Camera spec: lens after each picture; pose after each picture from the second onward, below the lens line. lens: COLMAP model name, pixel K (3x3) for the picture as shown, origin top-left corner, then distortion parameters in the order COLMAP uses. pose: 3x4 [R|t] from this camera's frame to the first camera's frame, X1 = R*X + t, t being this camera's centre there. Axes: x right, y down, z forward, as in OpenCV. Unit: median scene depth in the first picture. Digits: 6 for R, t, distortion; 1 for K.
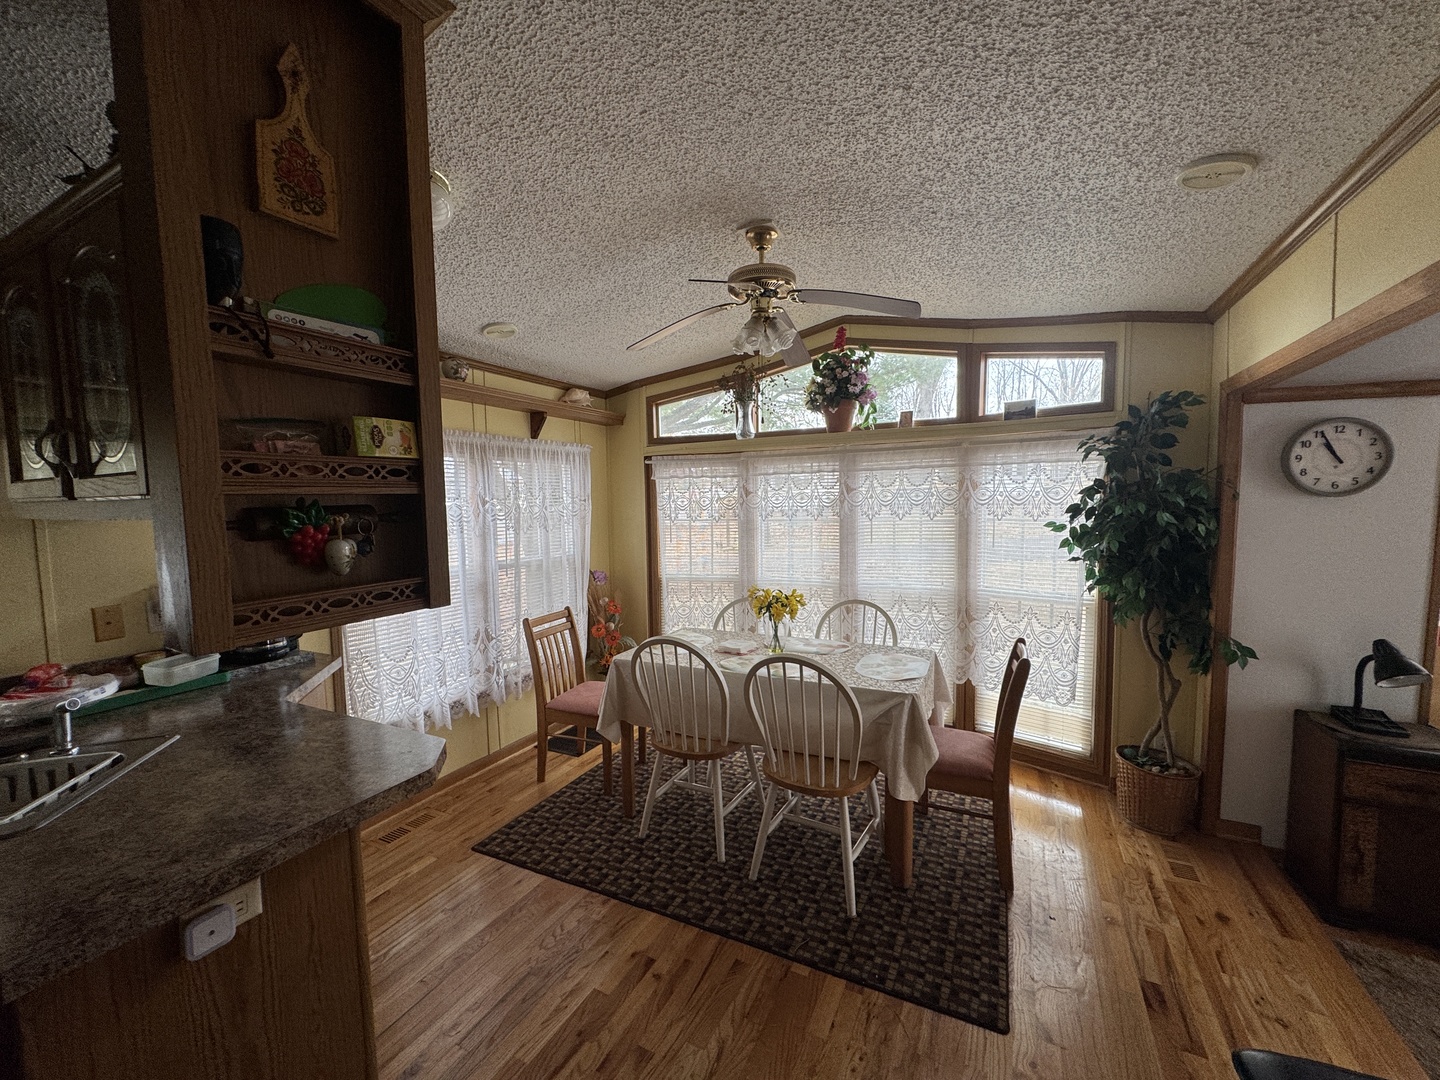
lens RADIAL K [[571.5, 0, 719.2], [0, 571.5, 541.9], [0, 0, 1]] dist [-0.002376, 0.000115]
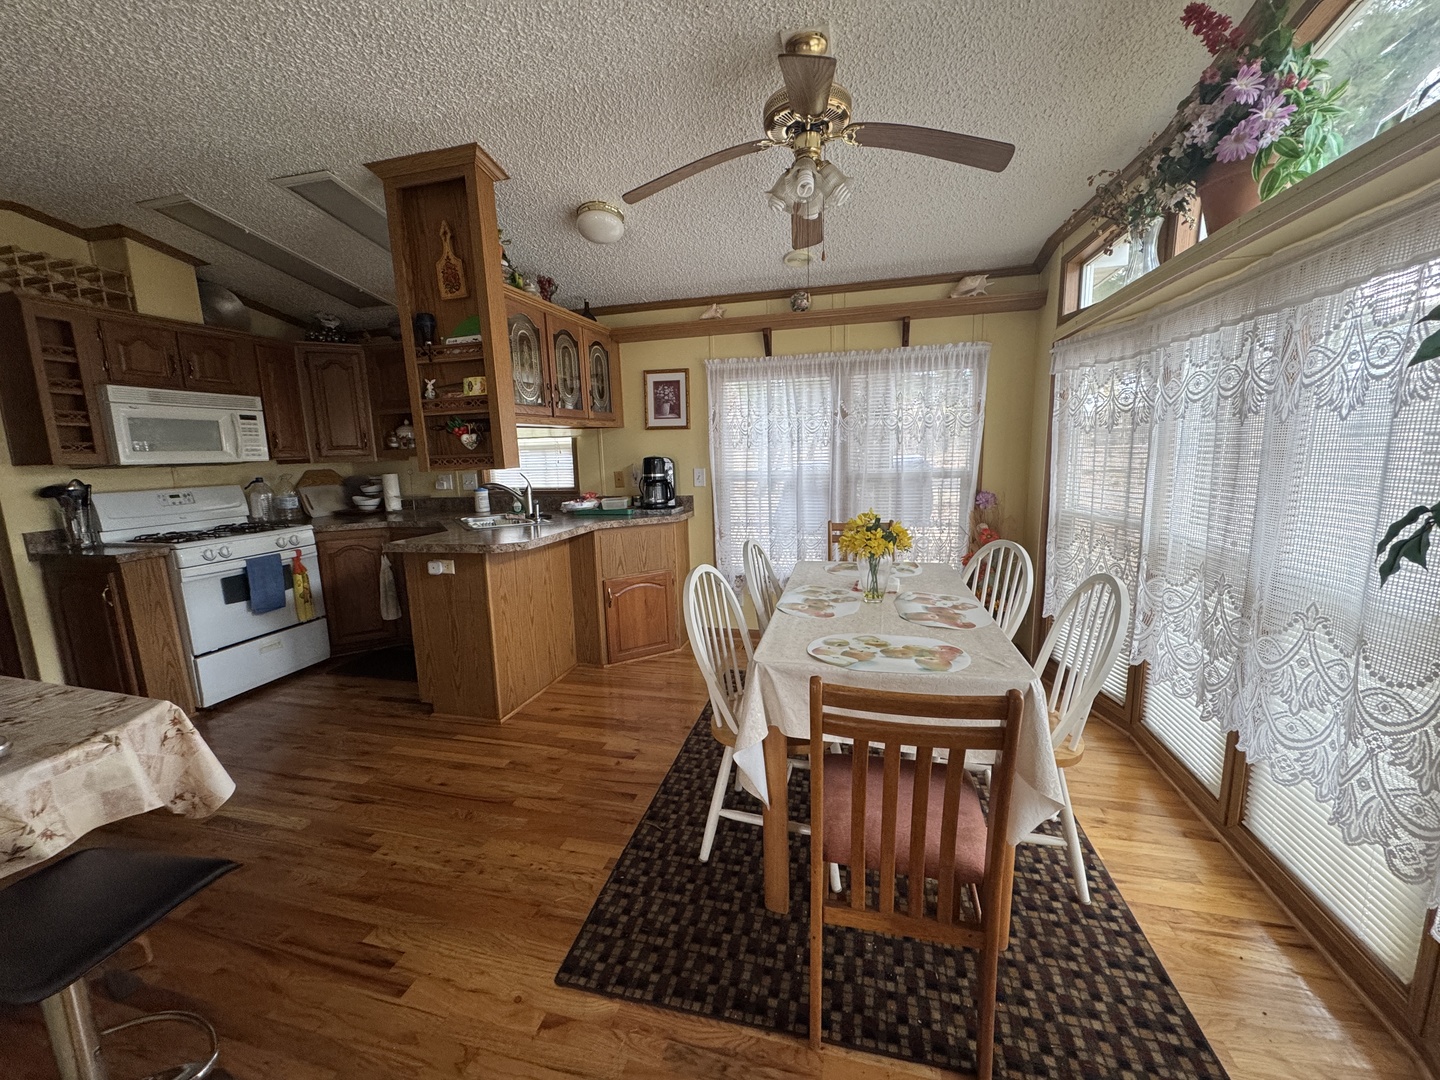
lens RADIAL K [[571.5, 0, 714.5], [0, 571.5, 541.4], [0, 0, 1]] dist [-0.002376, 0.000115]
pose [[0.218637, 0.174469, -0.960082, 1.241753], [-0.045380, 0.984640, 0.168597, -0.006748], [0.974750, 0.006707, 0.223197, 0.974884]]
